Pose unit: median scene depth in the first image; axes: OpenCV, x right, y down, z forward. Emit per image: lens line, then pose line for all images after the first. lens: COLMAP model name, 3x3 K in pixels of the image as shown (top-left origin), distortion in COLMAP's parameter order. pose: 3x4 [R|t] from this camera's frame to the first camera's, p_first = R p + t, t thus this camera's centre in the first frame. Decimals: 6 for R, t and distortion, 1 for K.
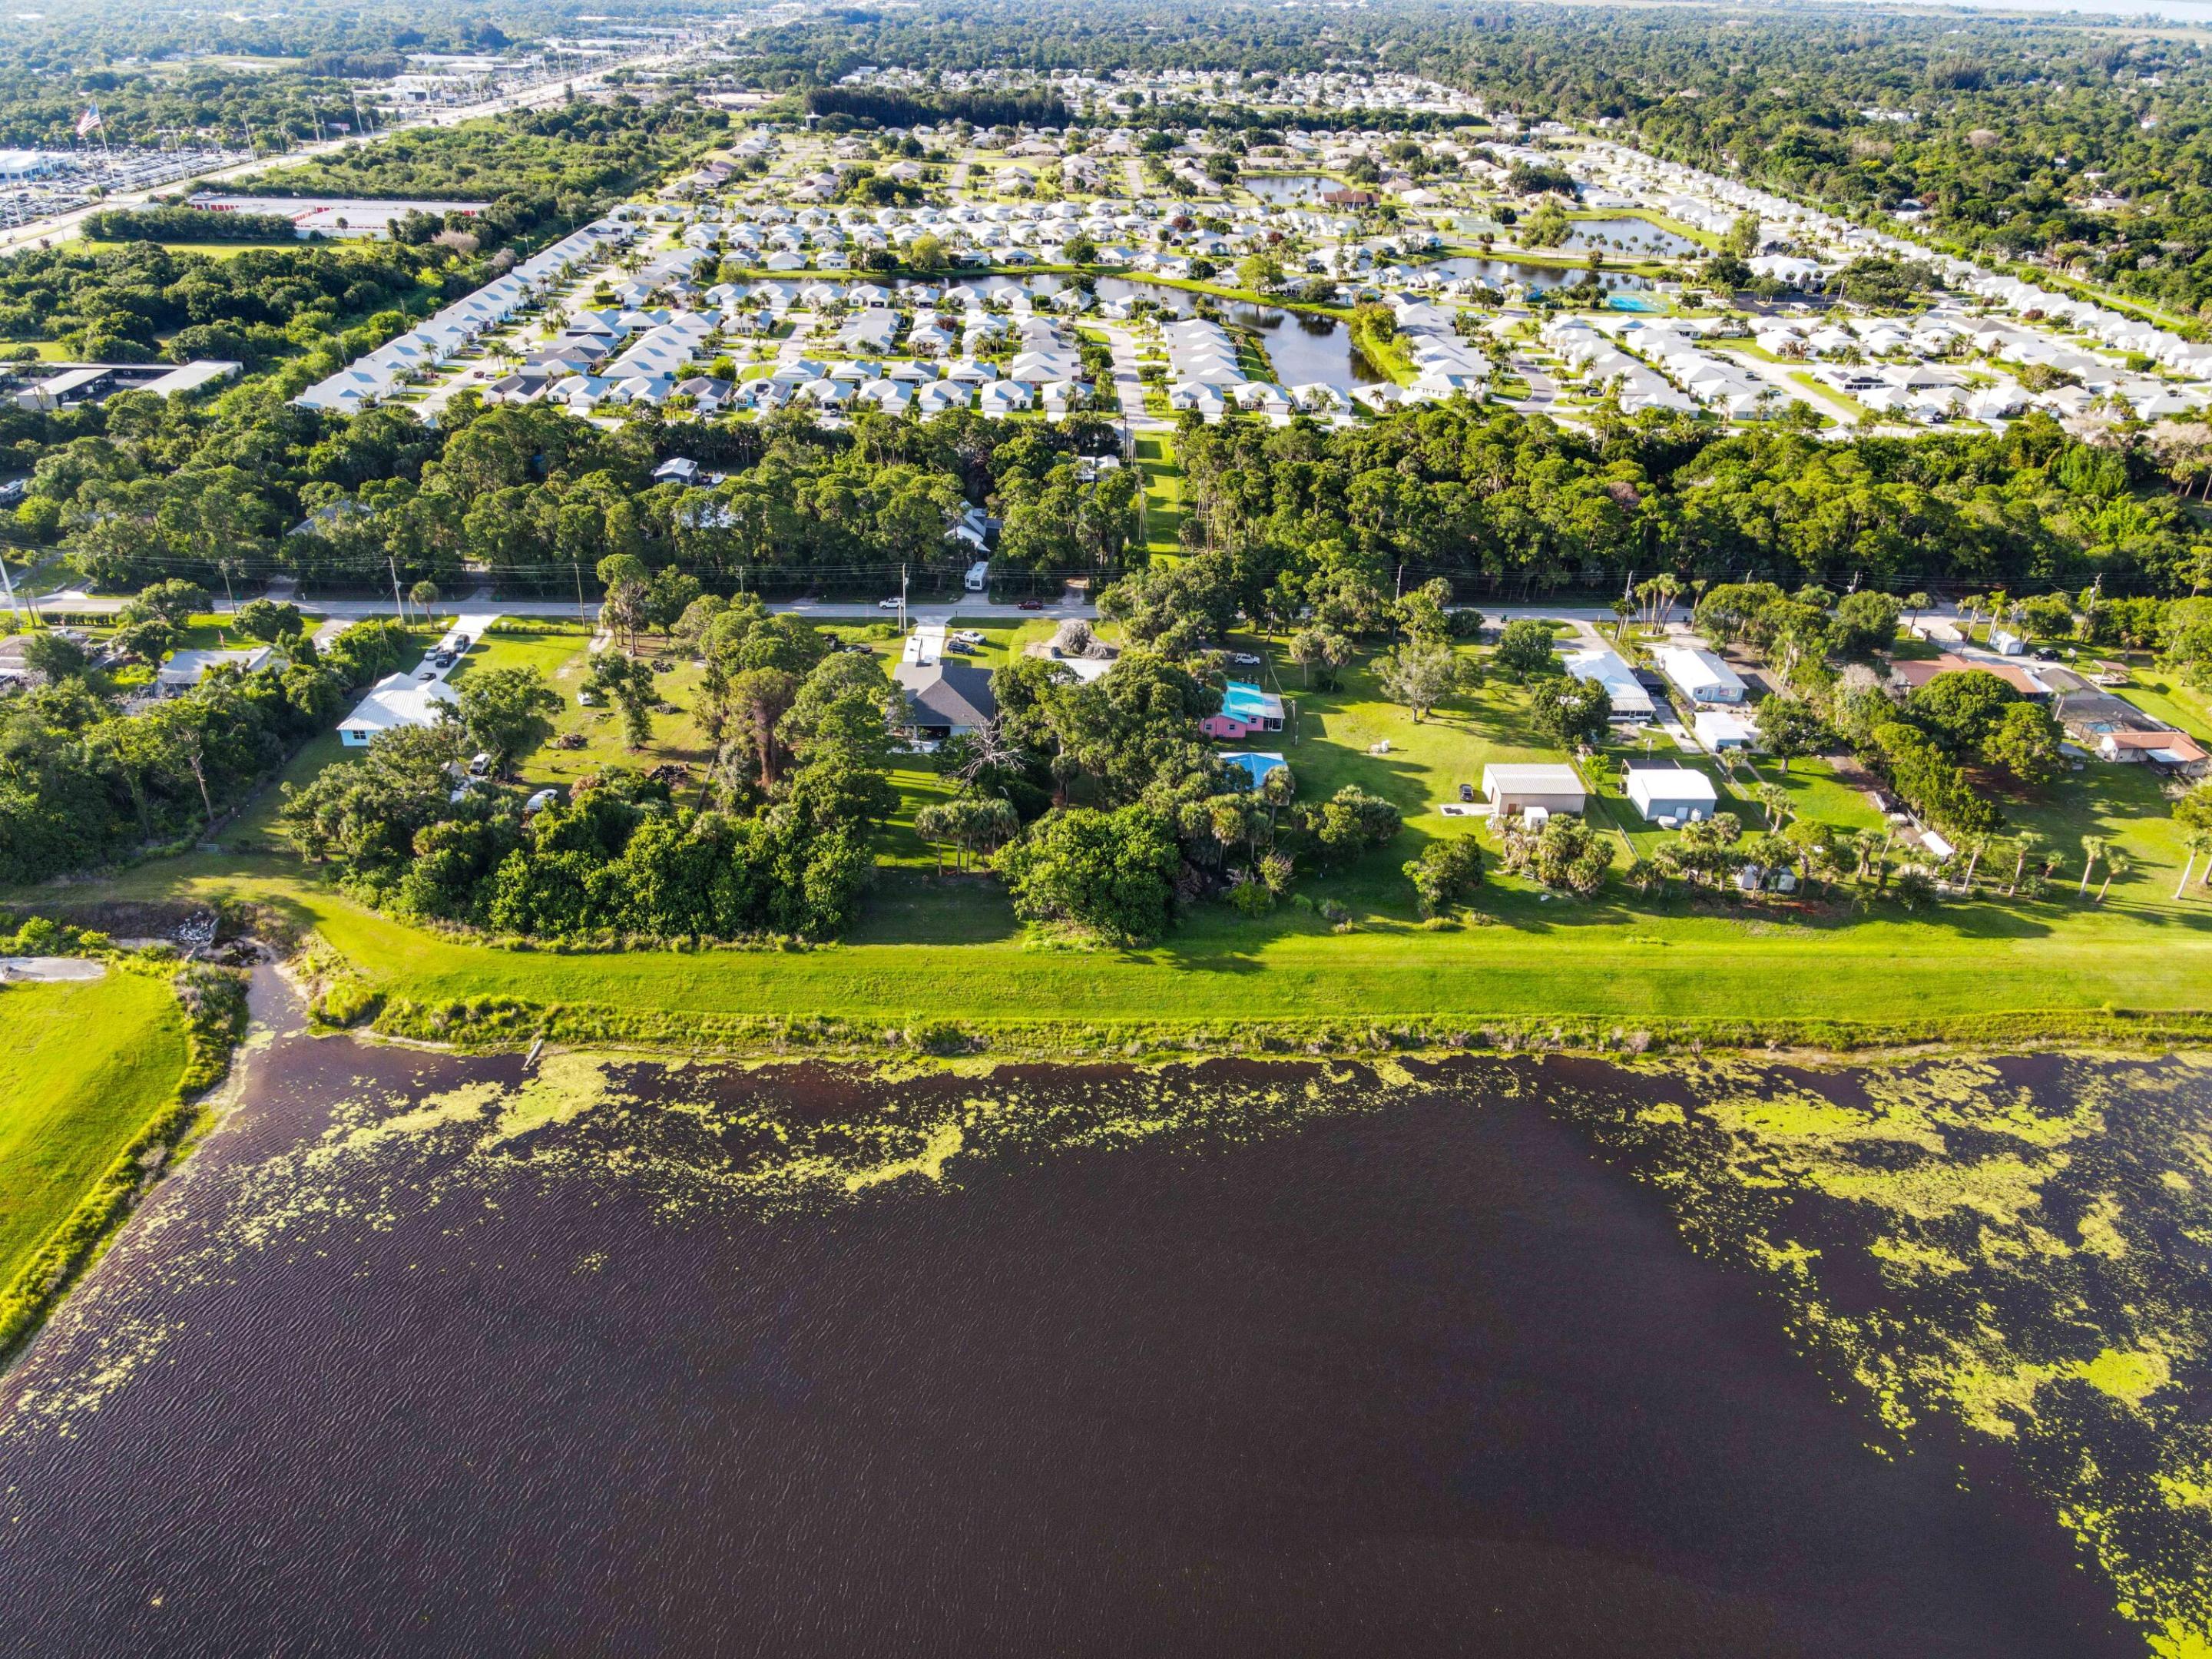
lens RADIAL K [[1599.2, 0, 1043.2], [0, 1599.2, 827.4], [0, 0, 1]] dist [0.014562, -0.000029]
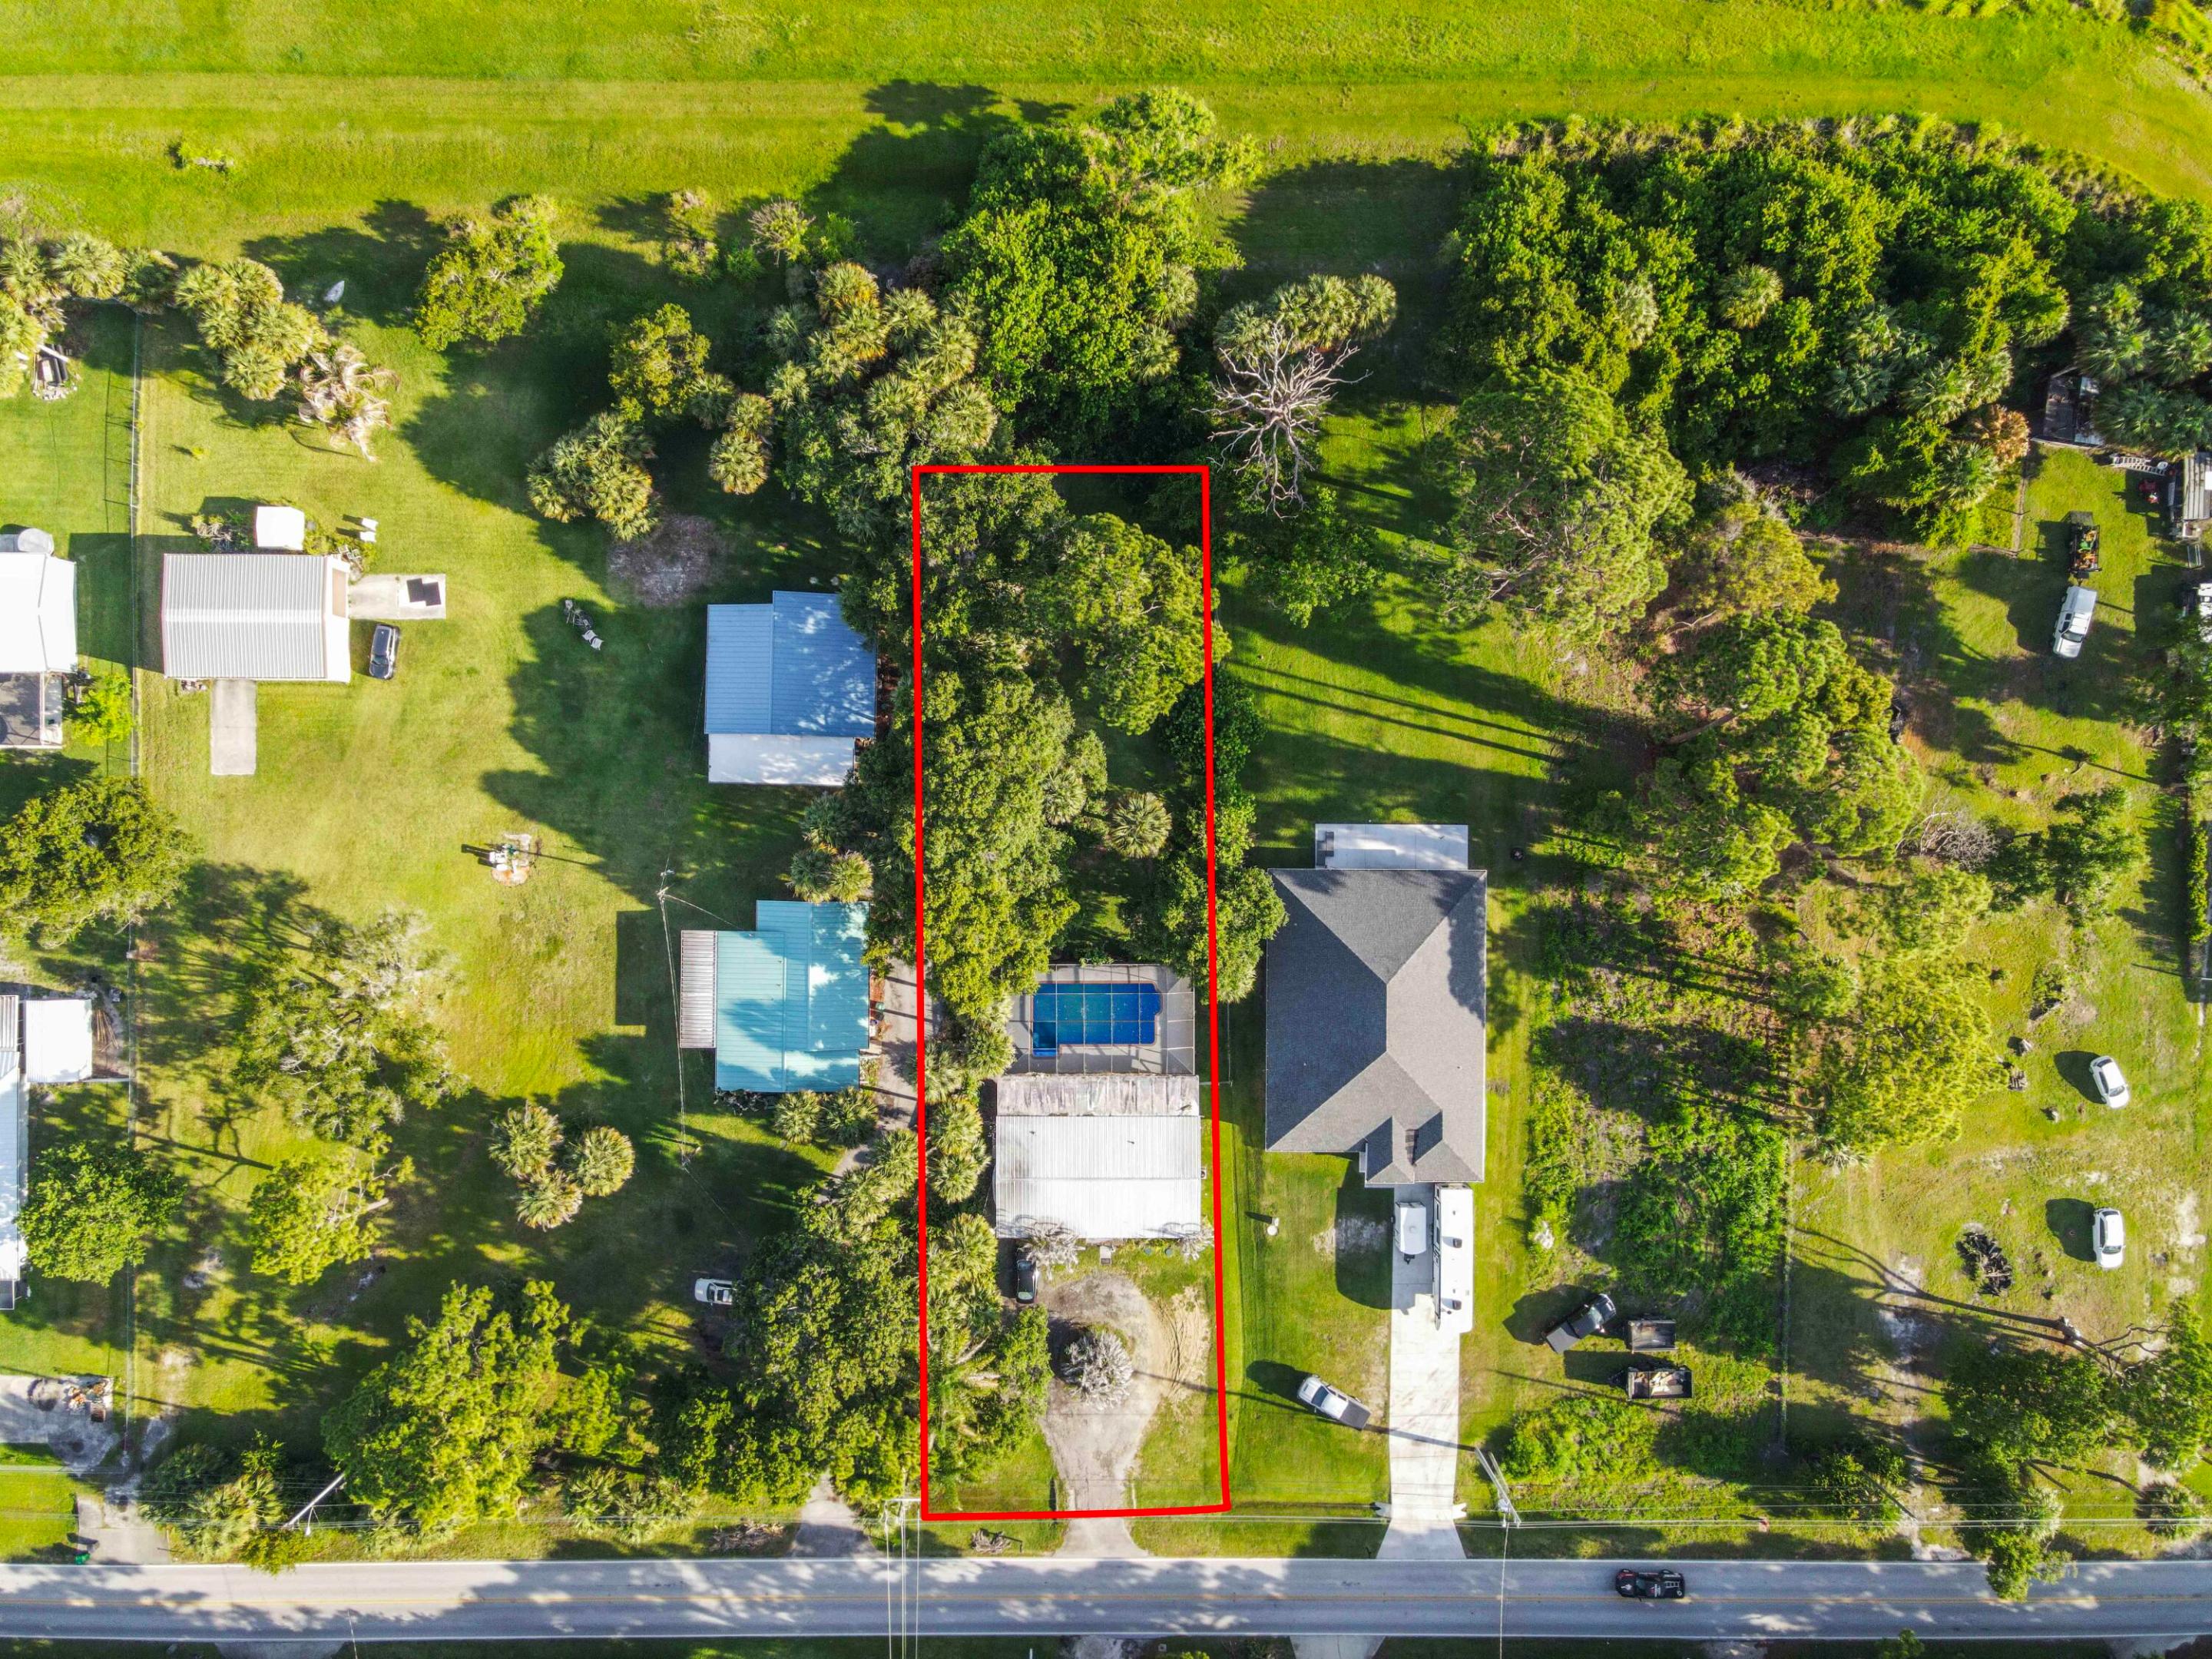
lens RADIAL K [[1597.8, 0, 1106.0], [0, 1597.8, 829.5], [0, 0, 1]] dist [0.007385, 0.004858]
pose [[-0.999886, 0.002686, -0.014887, 0.024892], [-0.014314, -0.486331, 0.873657, -0.454203], [-0.004893, 0.873771, 0.486314, 0.680230]]
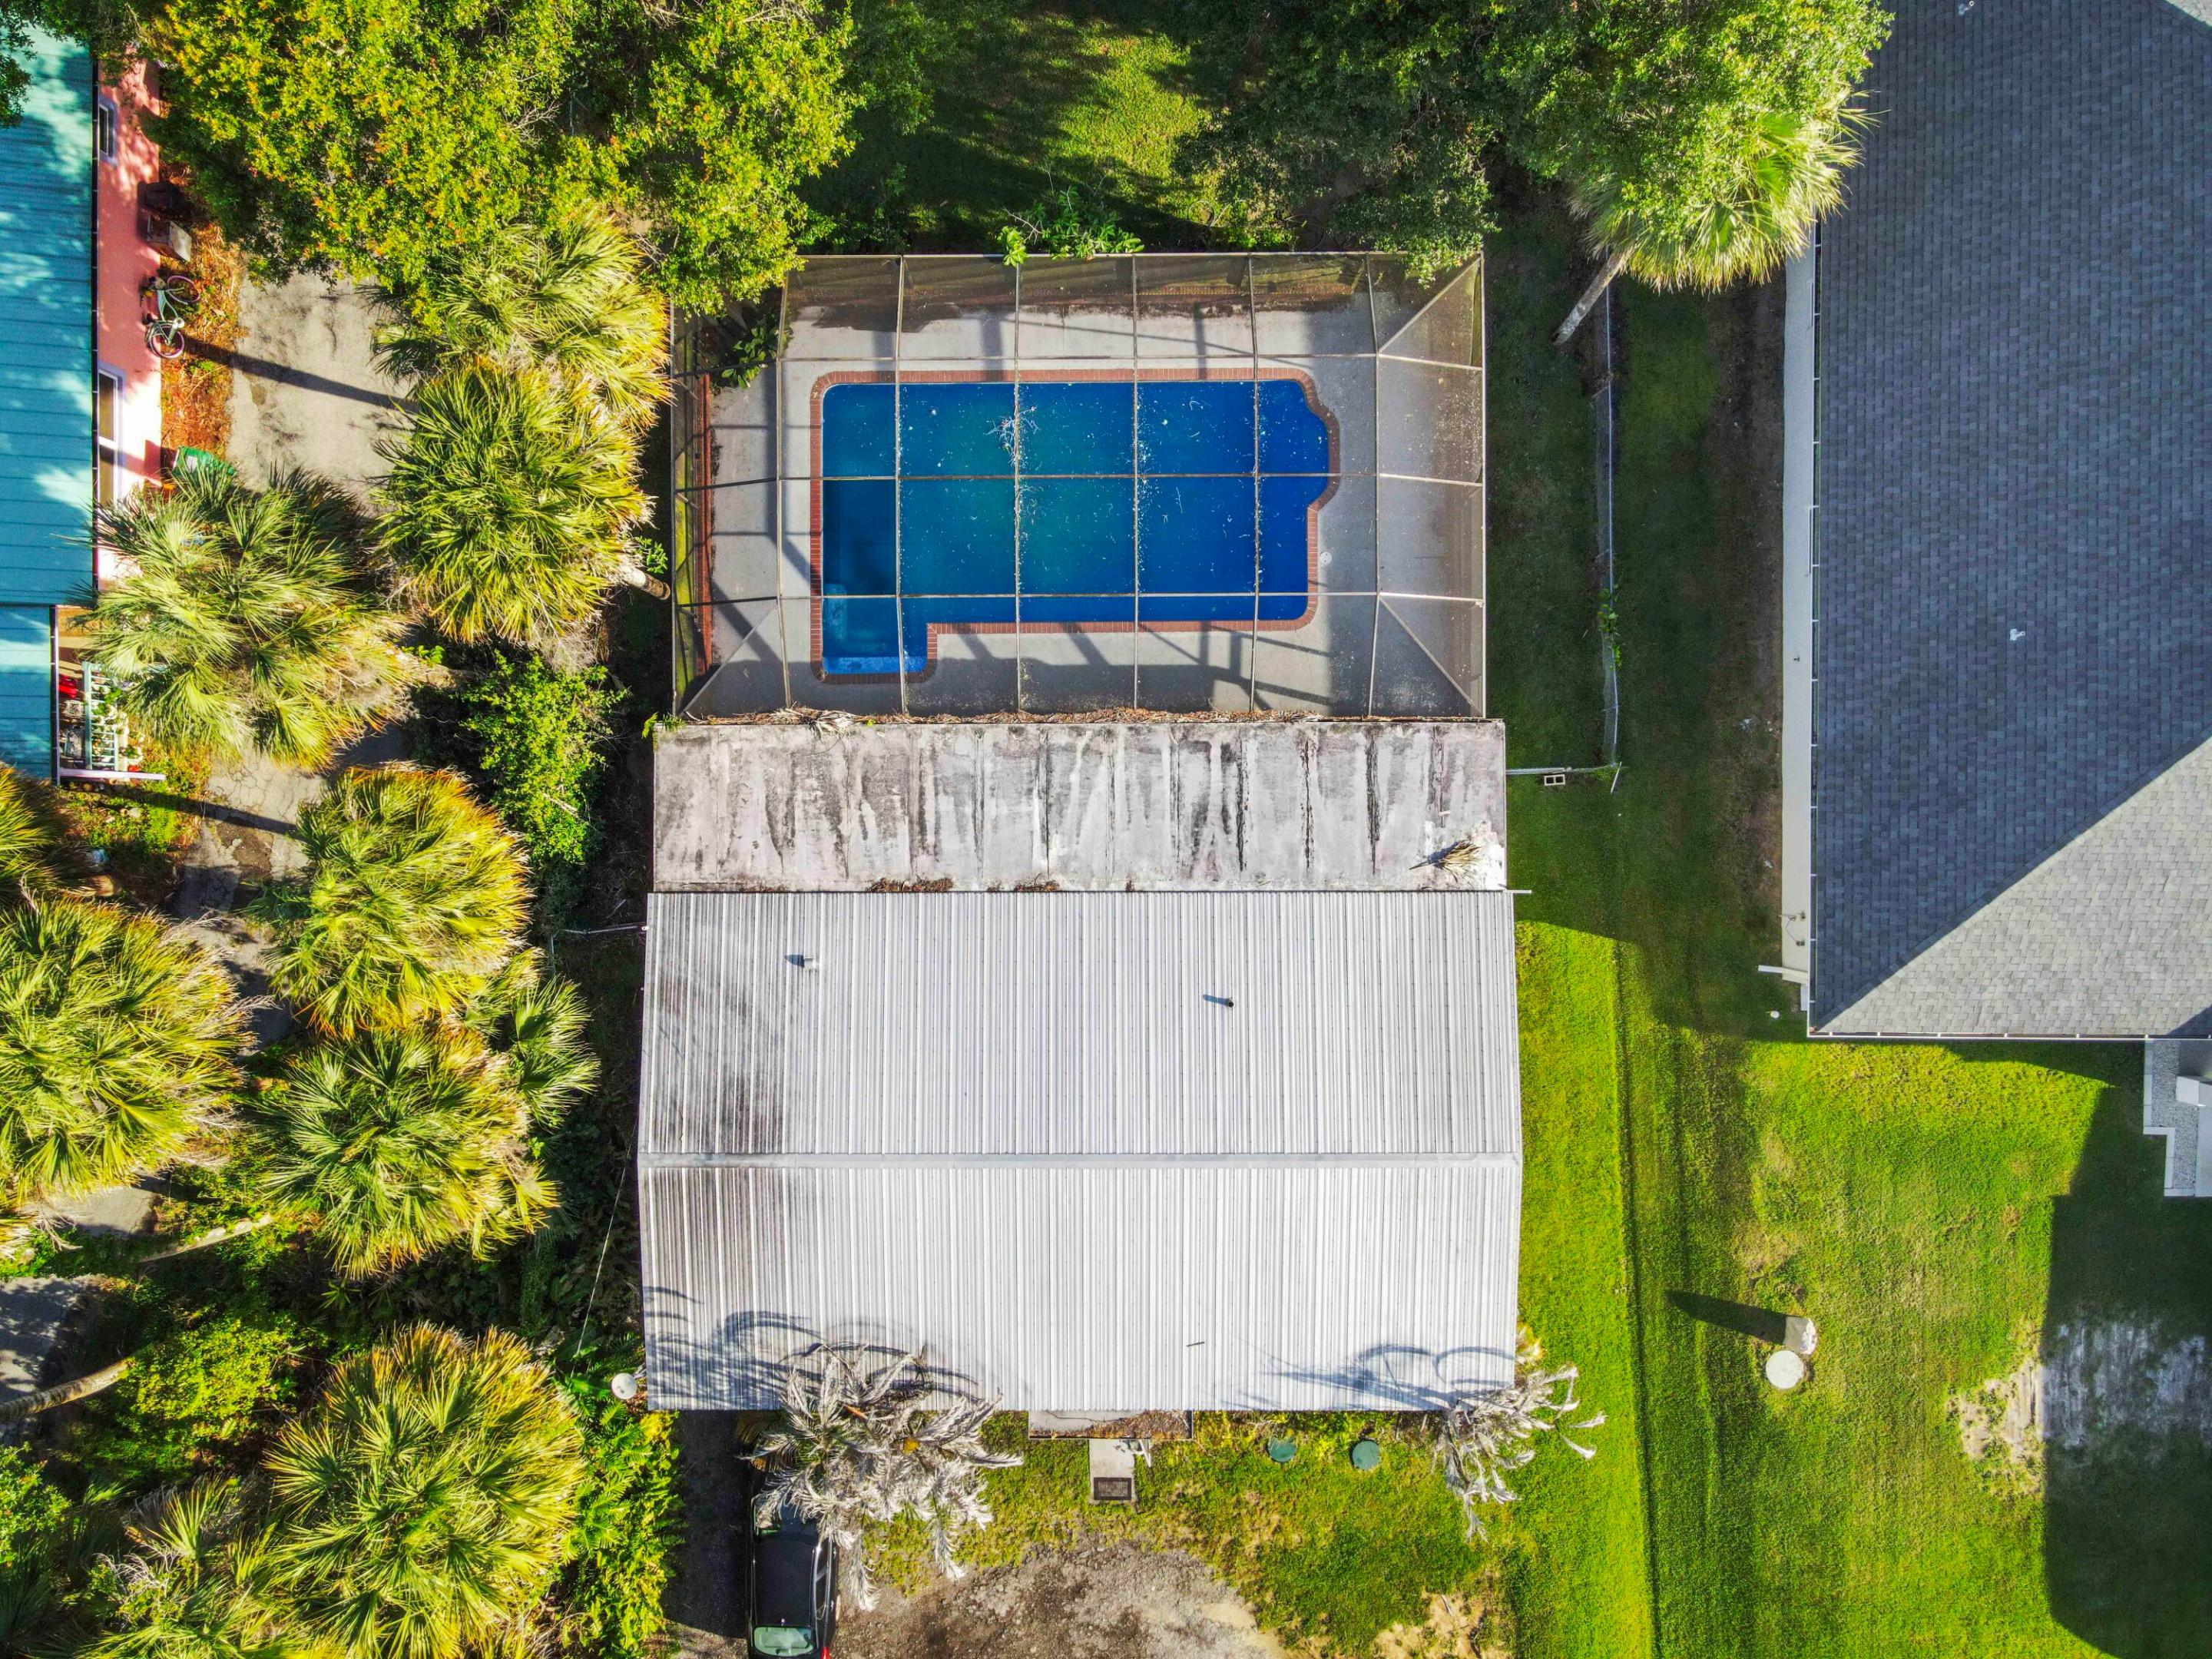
lens RADIAL K [[1601.4, 0, 1106.0], [0, 1601.4, 829.5], [0, 0, 1]] dist [0.044702, -0.045786]
pose [[-0.999987, 0.004850, -0.001862, 0.018754], [-0.003988, -0.486772, 0.873520, -0.184184], [0.003330, 0.873515, 0.486785, 0.920438]]
